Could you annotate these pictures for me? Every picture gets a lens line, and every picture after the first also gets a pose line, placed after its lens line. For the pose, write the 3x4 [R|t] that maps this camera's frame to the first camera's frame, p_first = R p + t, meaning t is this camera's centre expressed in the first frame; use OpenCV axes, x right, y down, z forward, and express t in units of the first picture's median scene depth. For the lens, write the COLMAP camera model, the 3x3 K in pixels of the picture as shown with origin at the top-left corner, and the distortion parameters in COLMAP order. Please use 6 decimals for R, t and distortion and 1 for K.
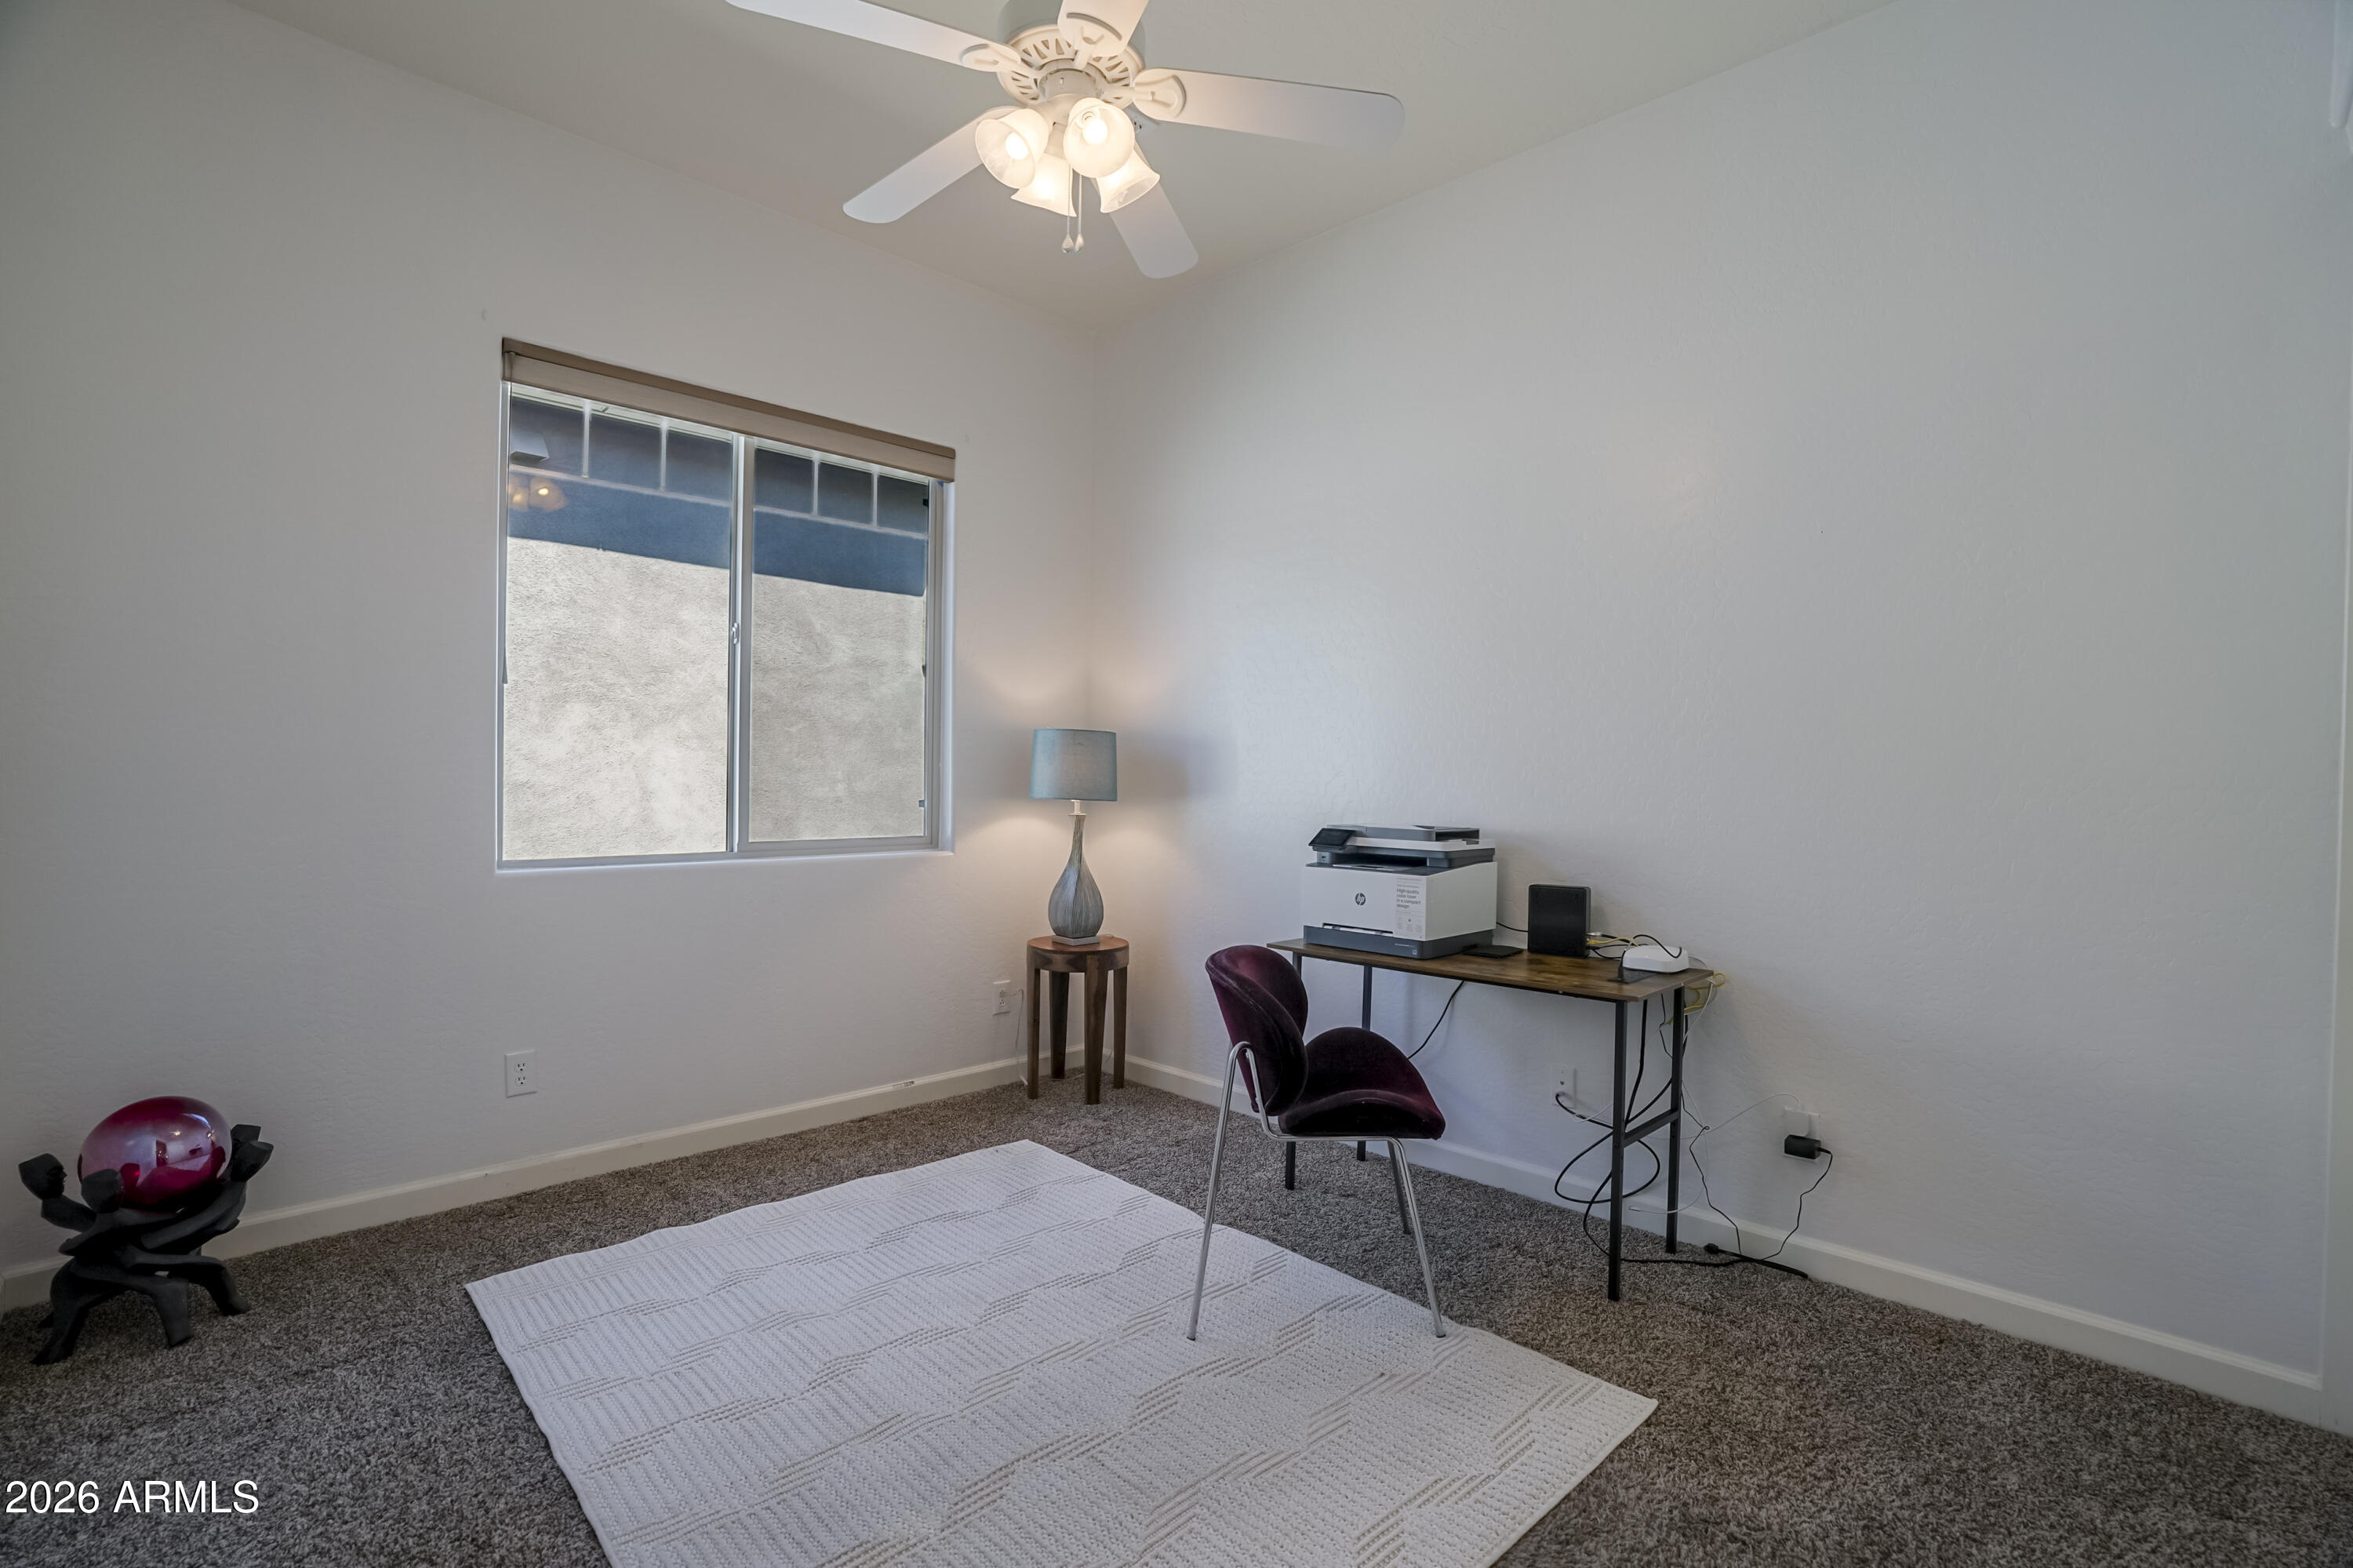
lens RADIAL K [[1091.9, 0, 1181.8], [0, 1091.9, 783.0], [0, 0, 1]] dist [-0.069937, 0.026339]
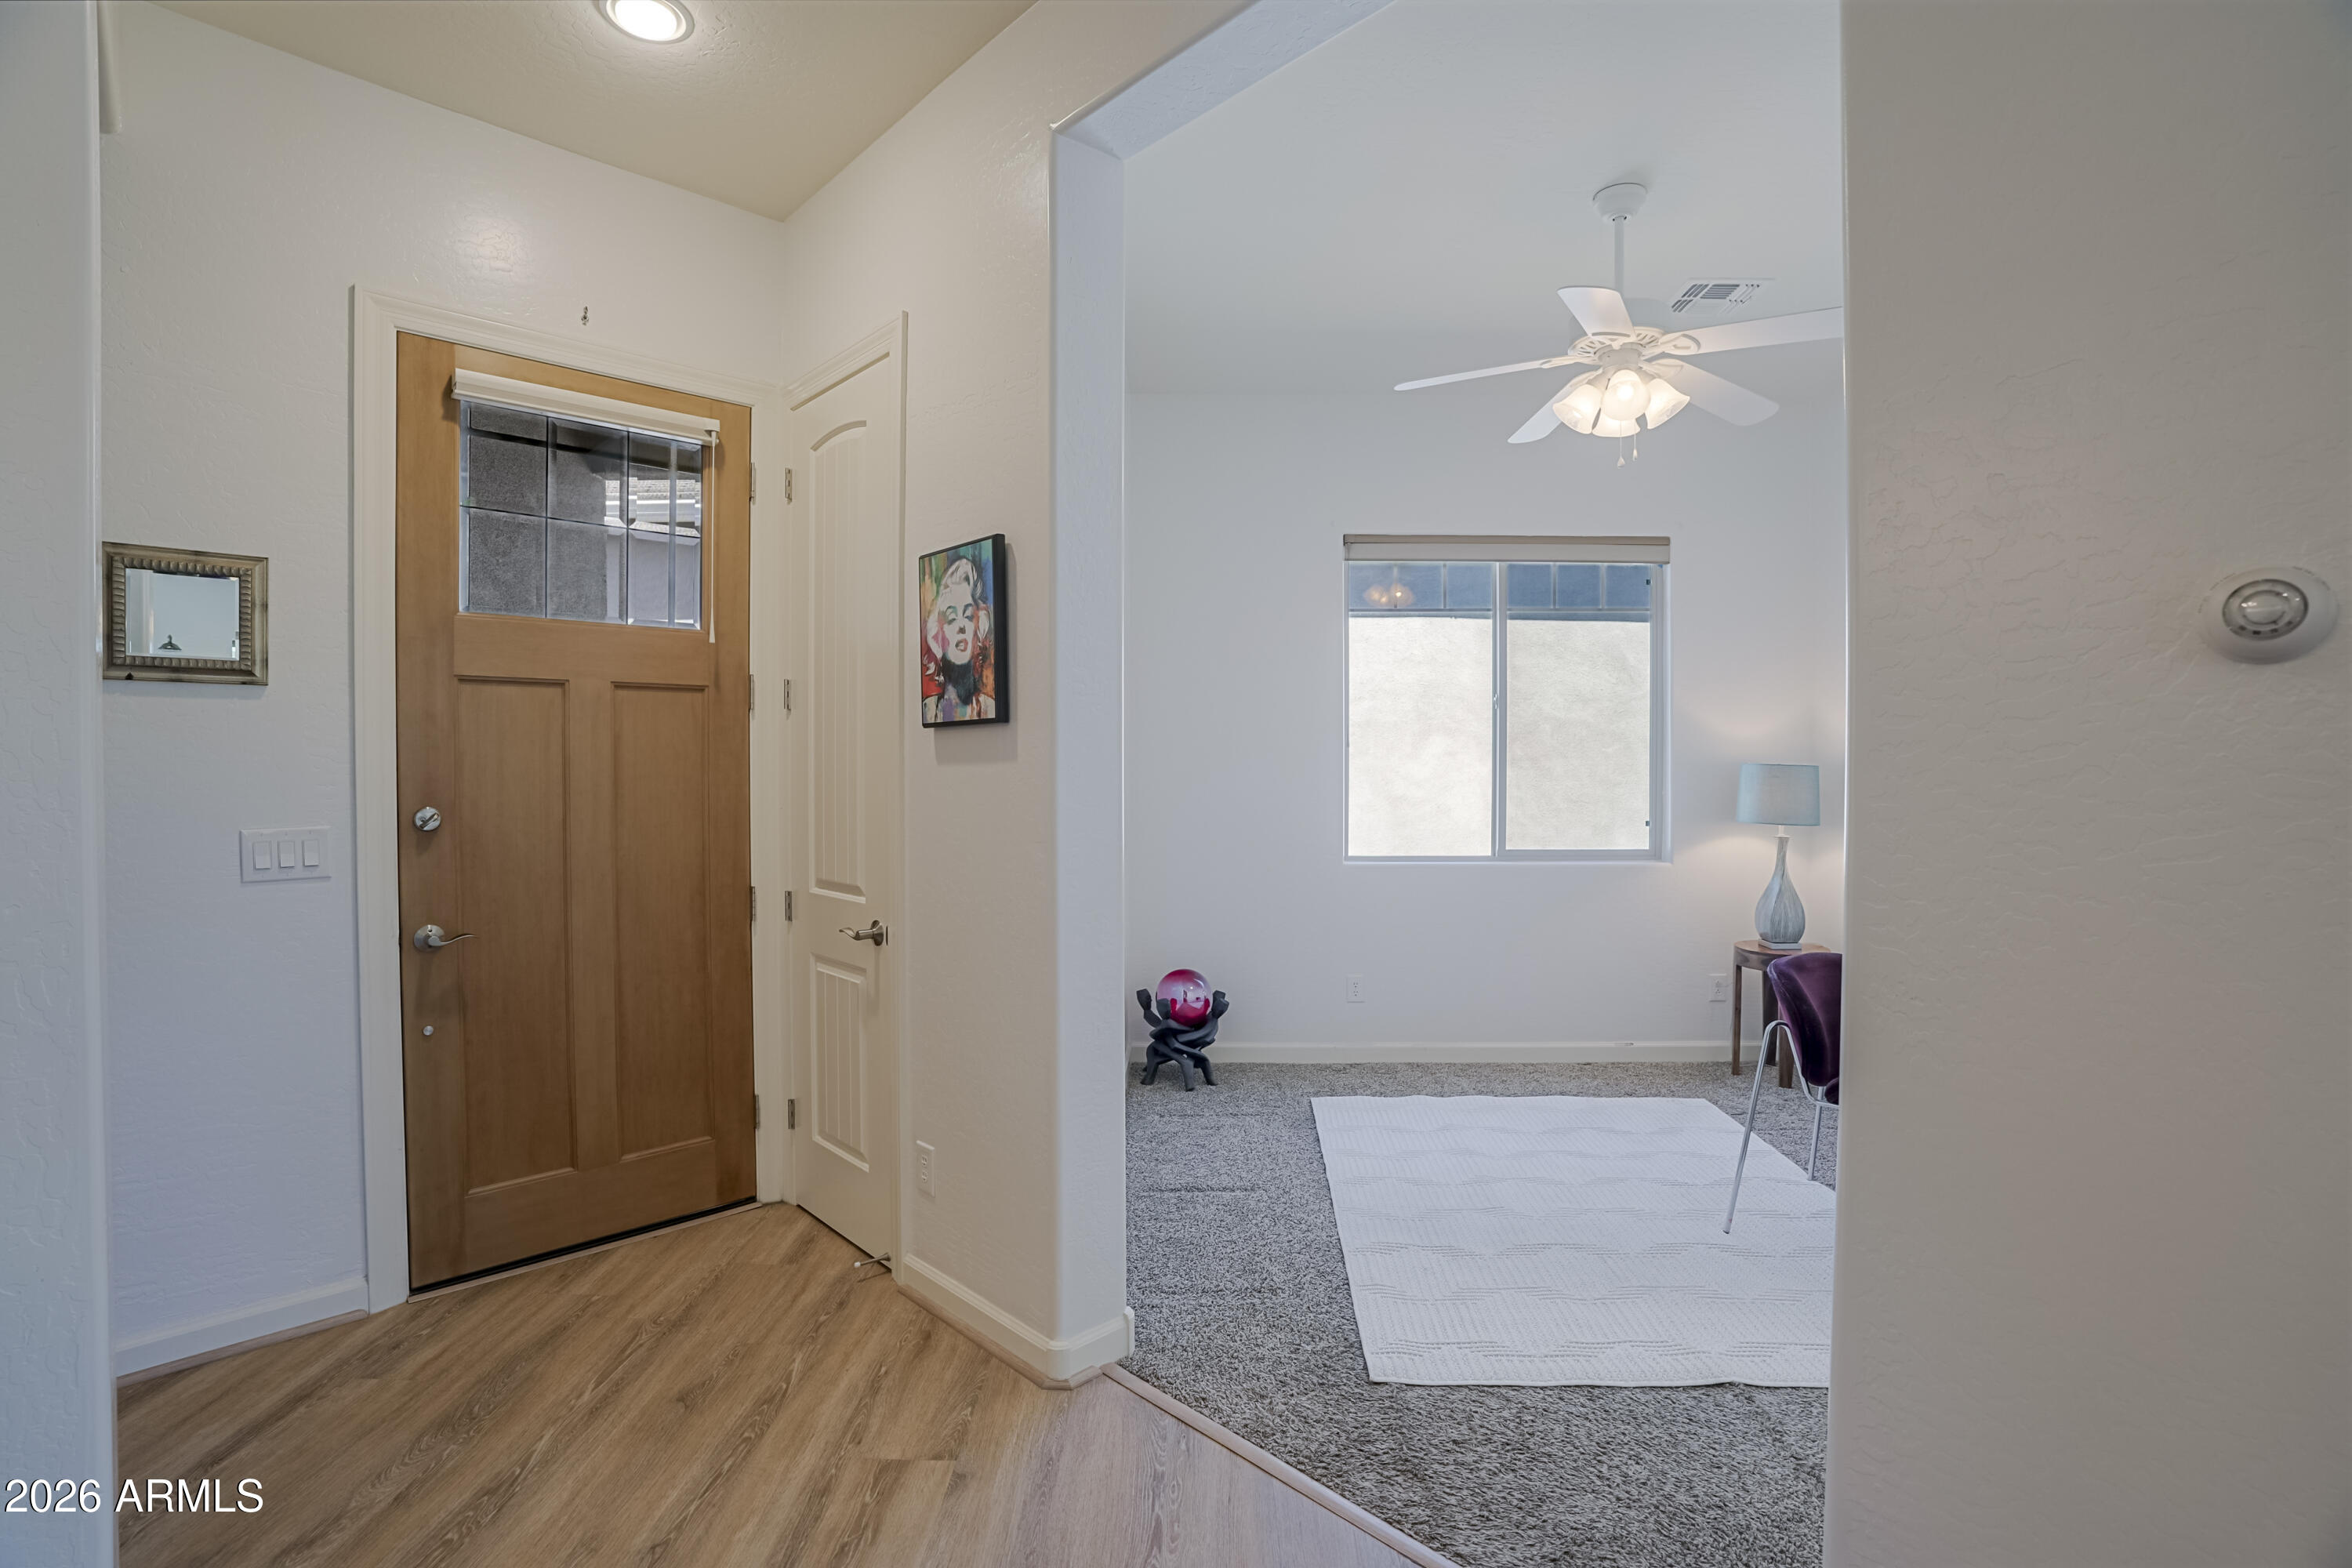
lens RADIAL K [[1091.4, 0, 1181.3], [0, 1091.4, 783.0], [0, 0, 1]] dist [-0.069937, 0.026339]
pose [[0.692727, 0.002765, -0.721195, 0.454853], [-0.000373, 0.999994, 0.003476, -0.051441], [0.721200, -0.002139, 0.692724, -0.391849]]
